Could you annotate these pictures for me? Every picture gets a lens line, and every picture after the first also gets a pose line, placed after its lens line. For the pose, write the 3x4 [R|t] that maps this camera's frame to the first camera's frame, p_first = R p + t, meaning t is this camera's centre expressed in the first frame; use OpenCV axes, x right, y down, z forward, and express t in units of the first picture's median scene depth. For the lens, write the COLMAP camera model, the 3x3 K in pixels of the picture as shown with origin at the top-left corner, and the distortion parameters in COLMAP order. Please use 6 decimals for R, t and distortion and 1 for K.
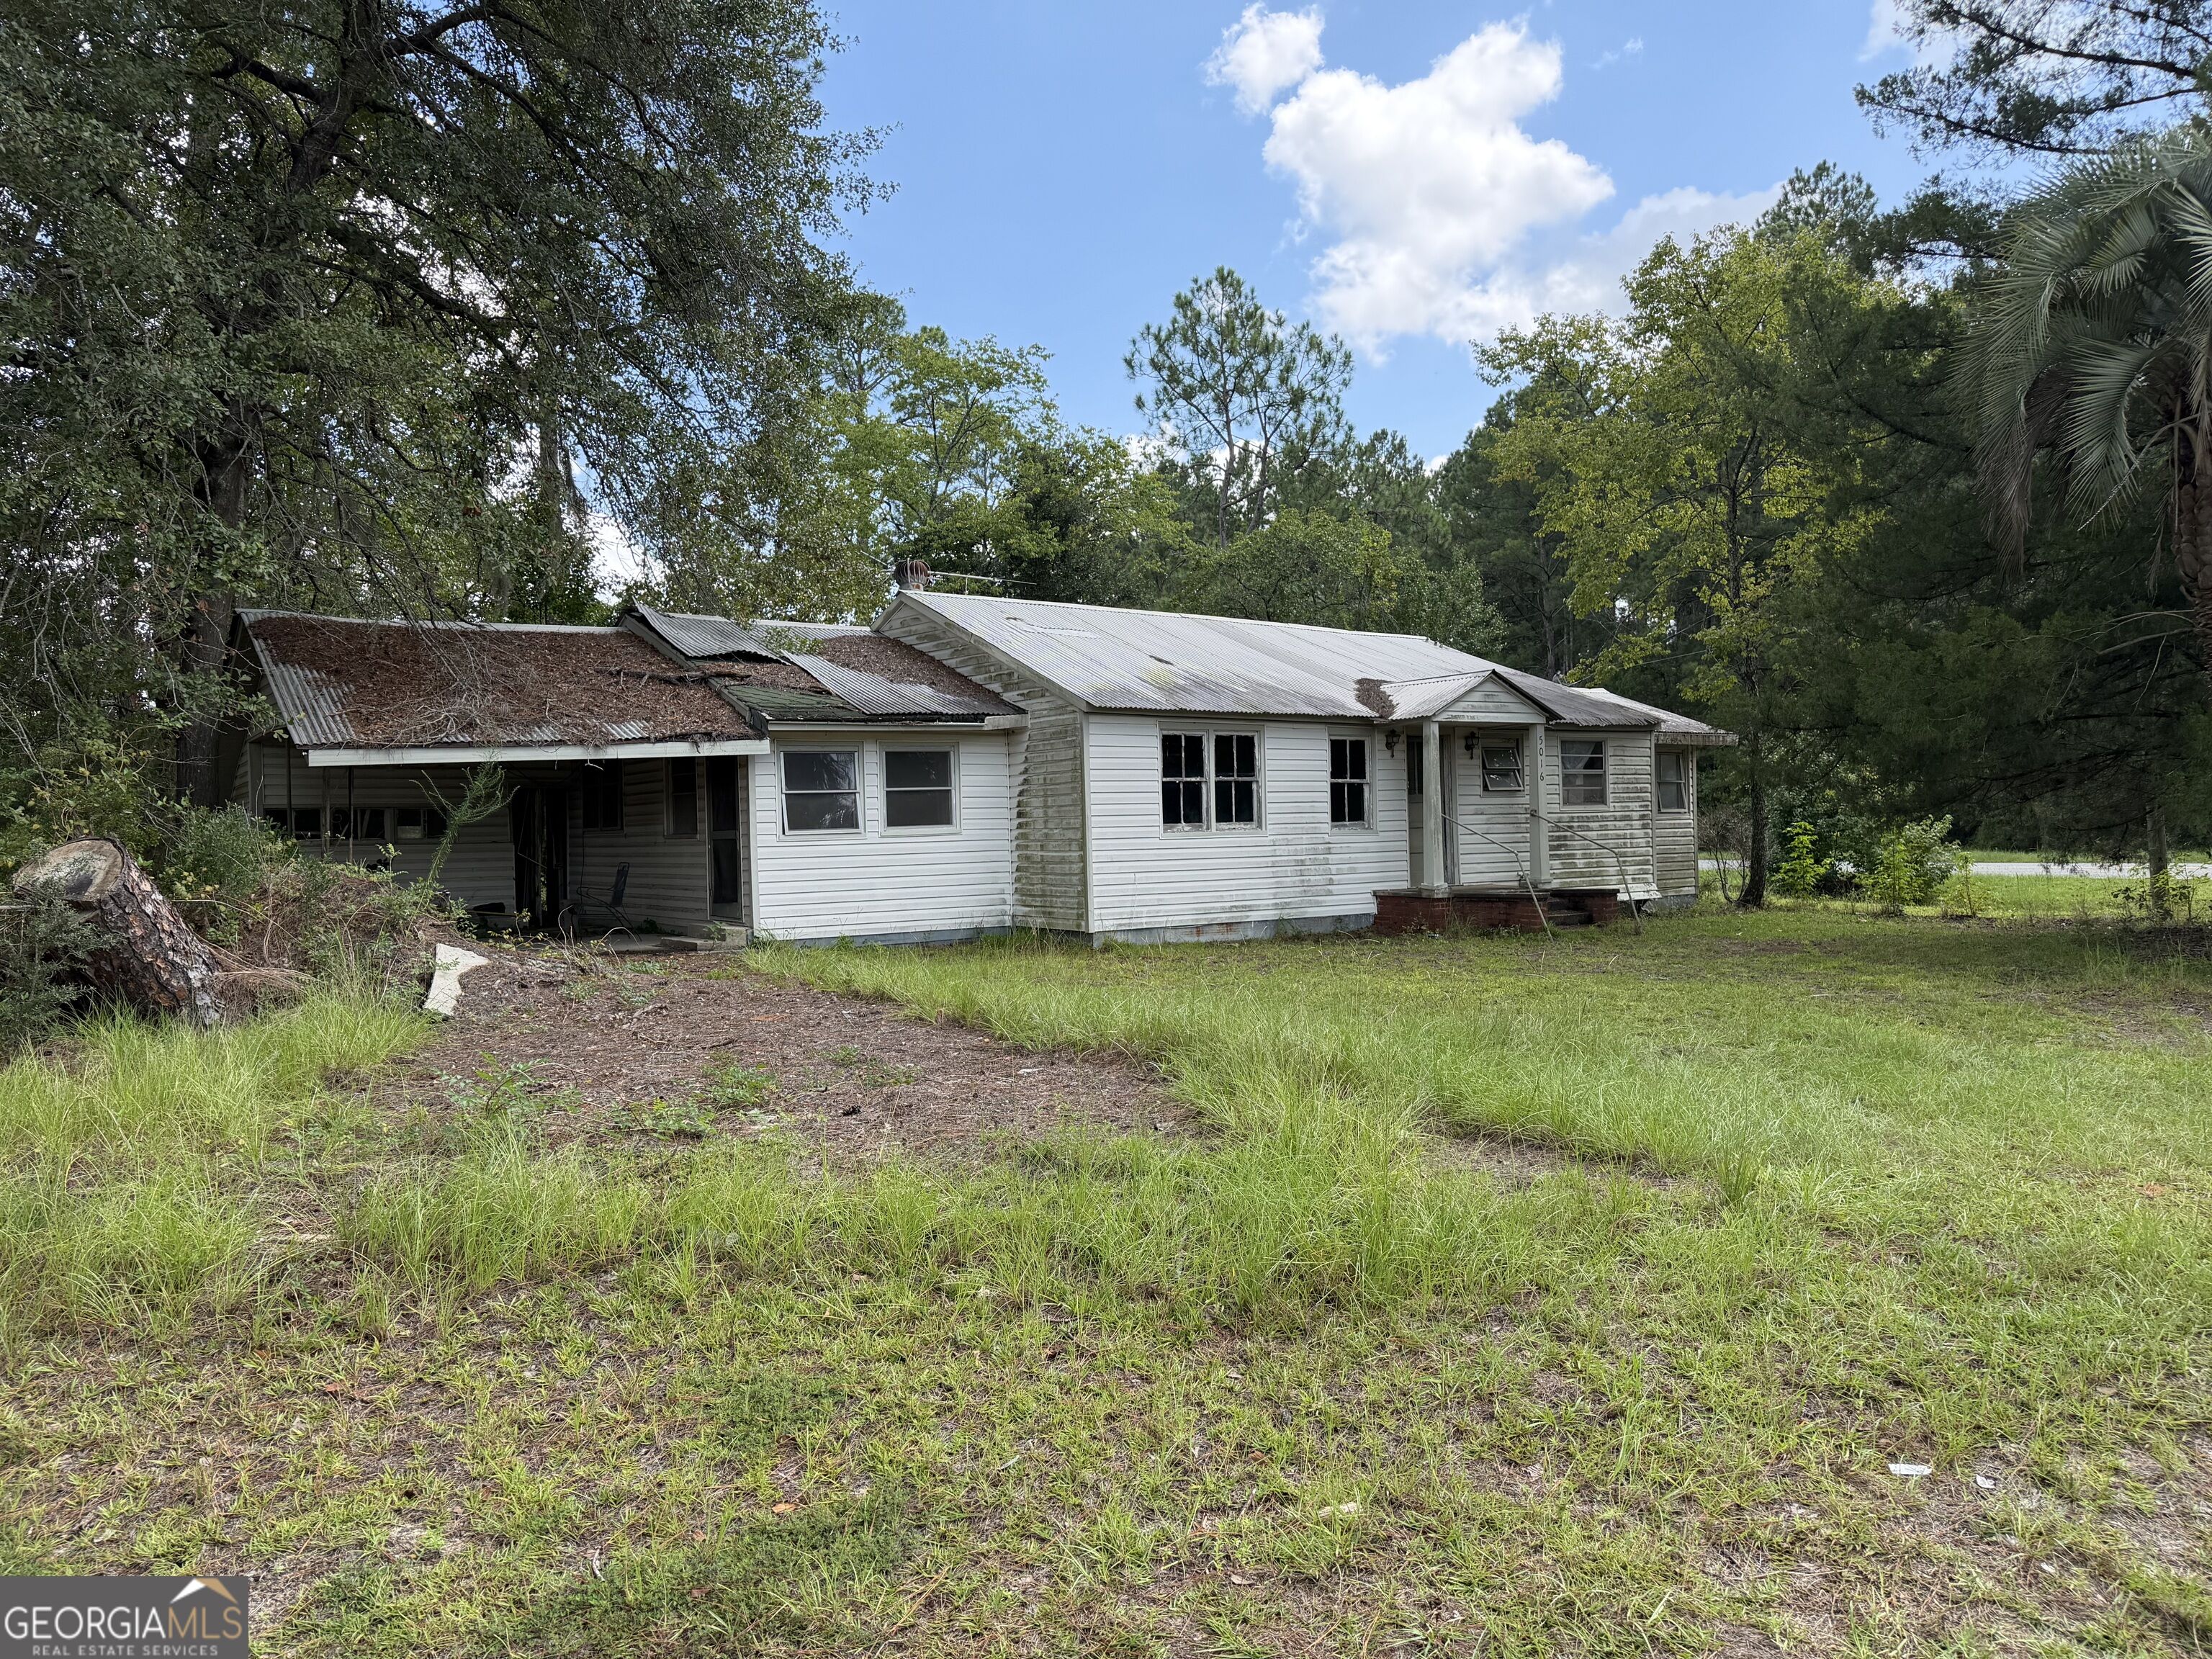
lens RADIAL K [[1548.5, 0, 1106.3], [0, 1548.5, 836.1], [0, 0, 1]] dist [0.000879, -0.000041]
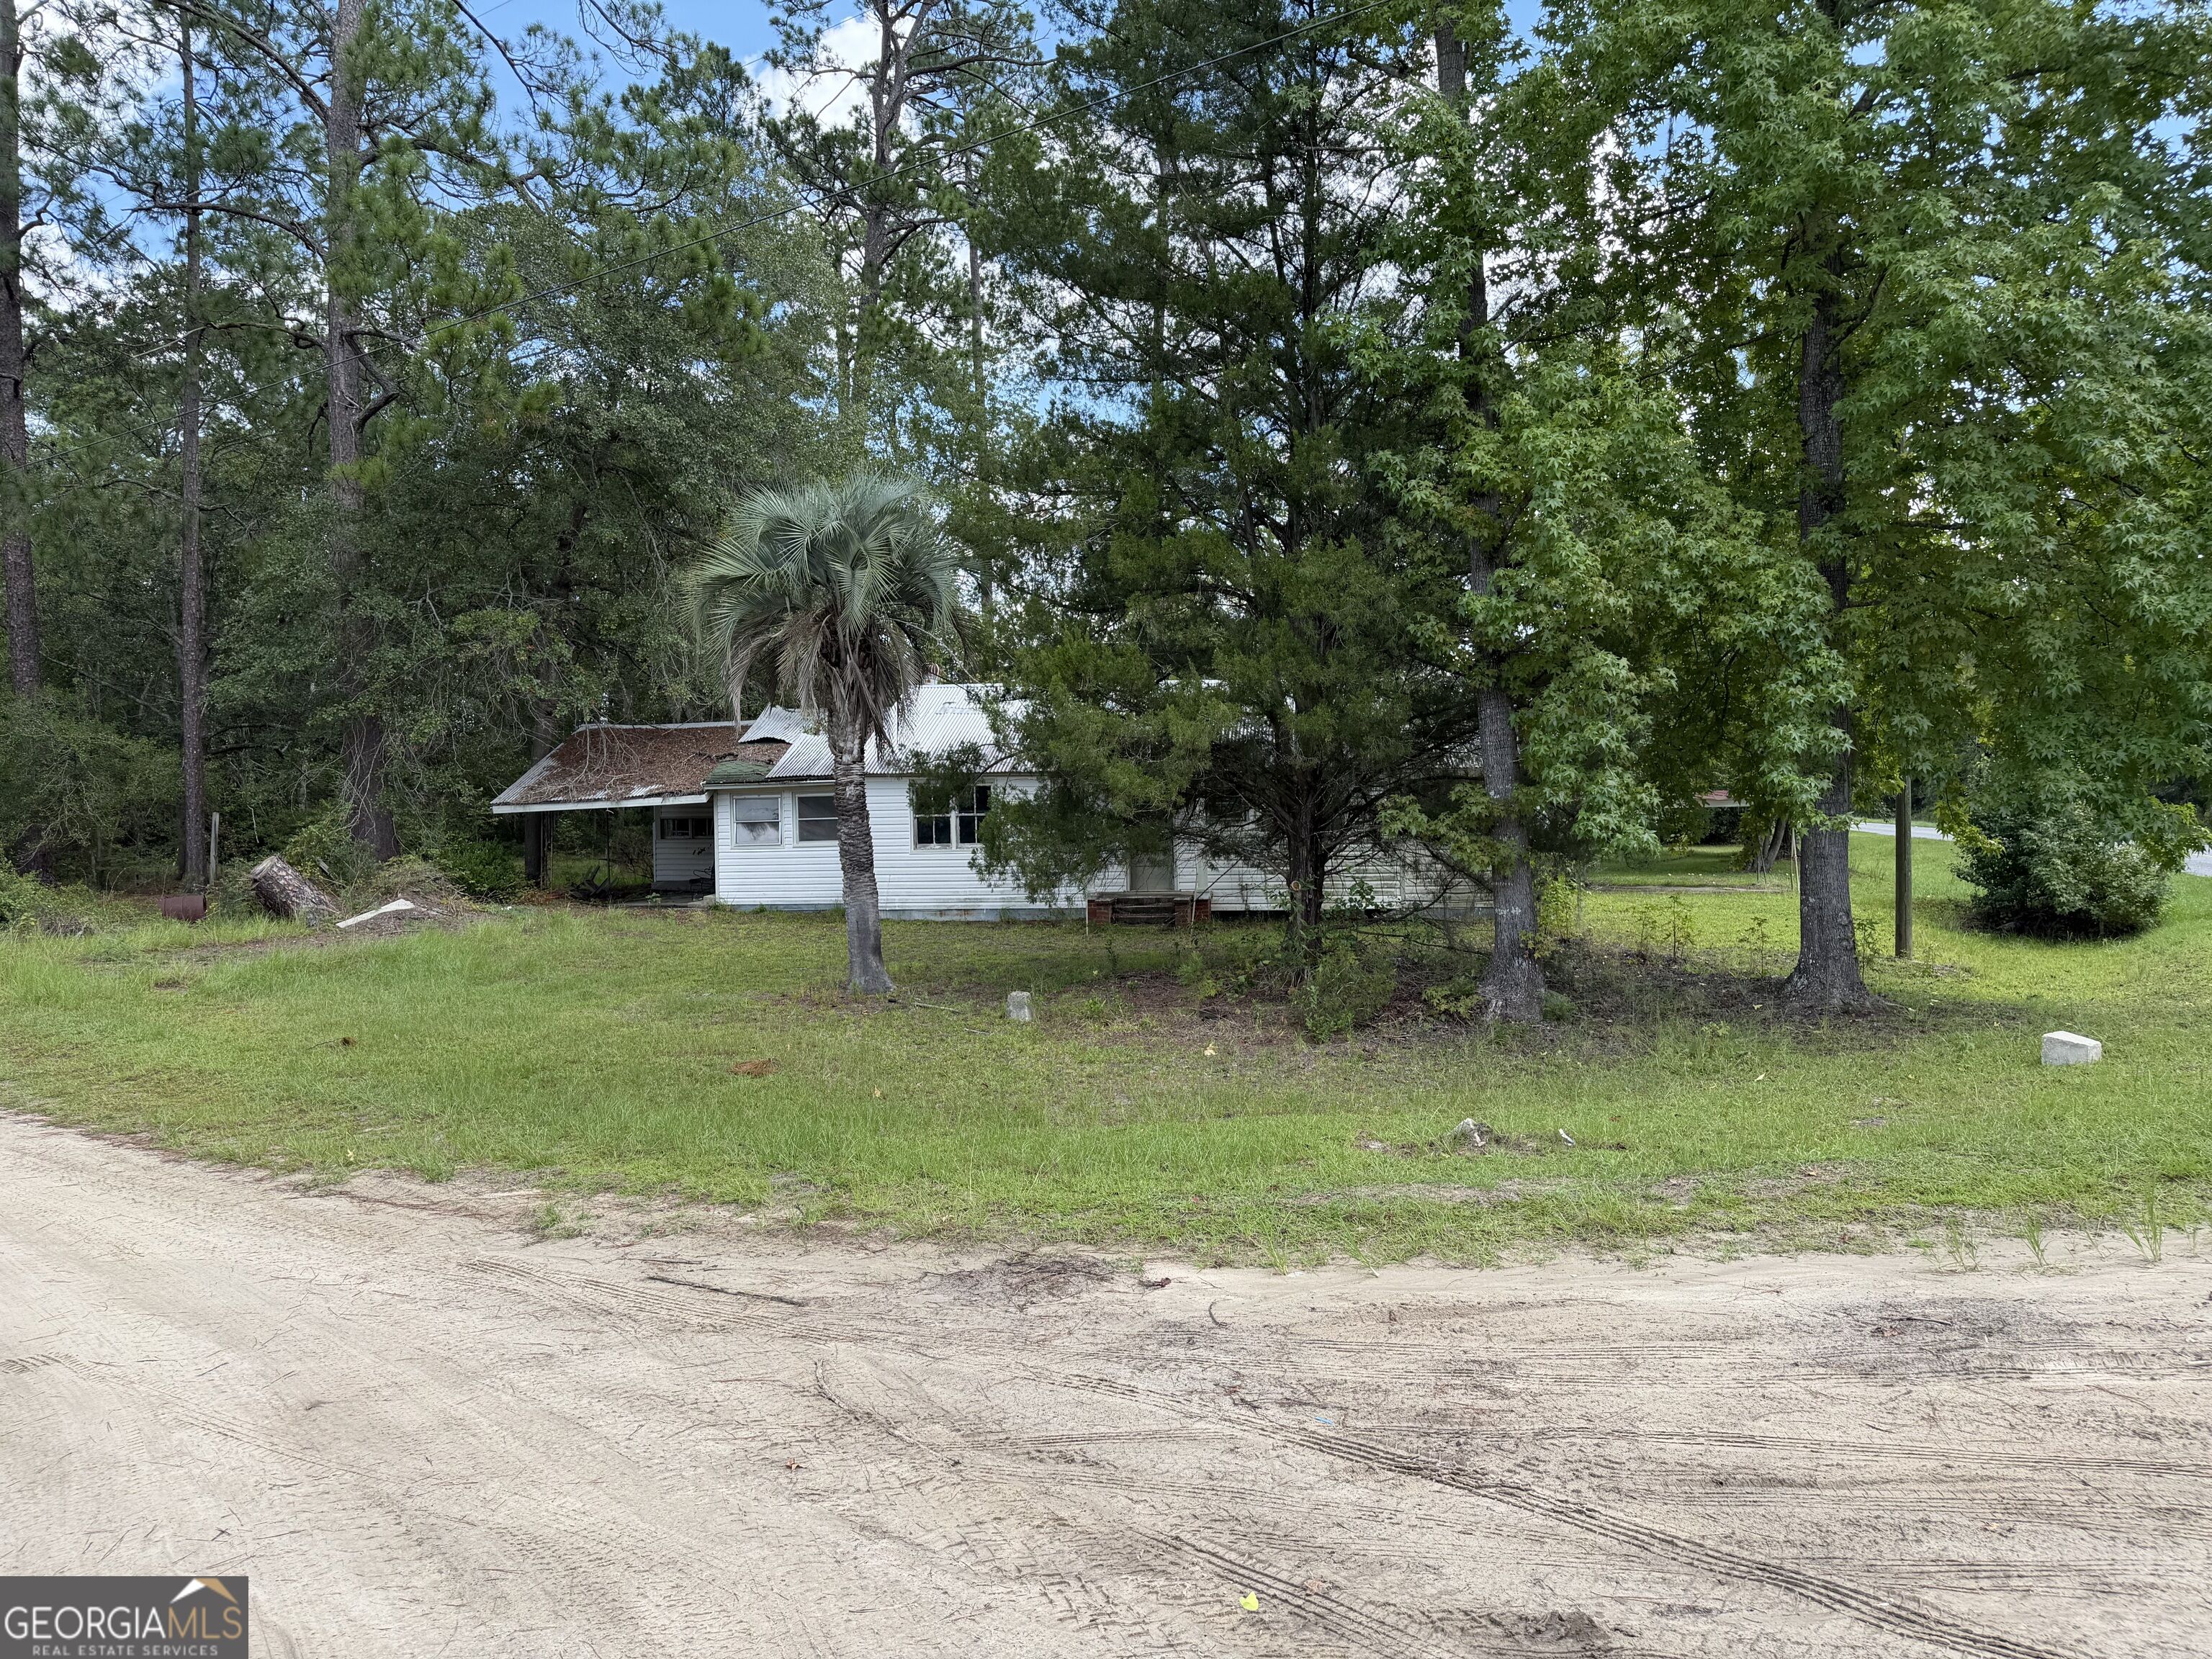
lens RADIAL K [[1548.5, 0, 1106.0], [0, 1548.5, 826.4], [0, 0, 1]] dist [0.000879, -0.000041]
pose [[0.752005, 0.020638, -0.658834, 1.216727], [-0.002007, 0.999577, 0.029020, -0.071672], [0.659155, -0.020501, 0.751728, -0.050958]]
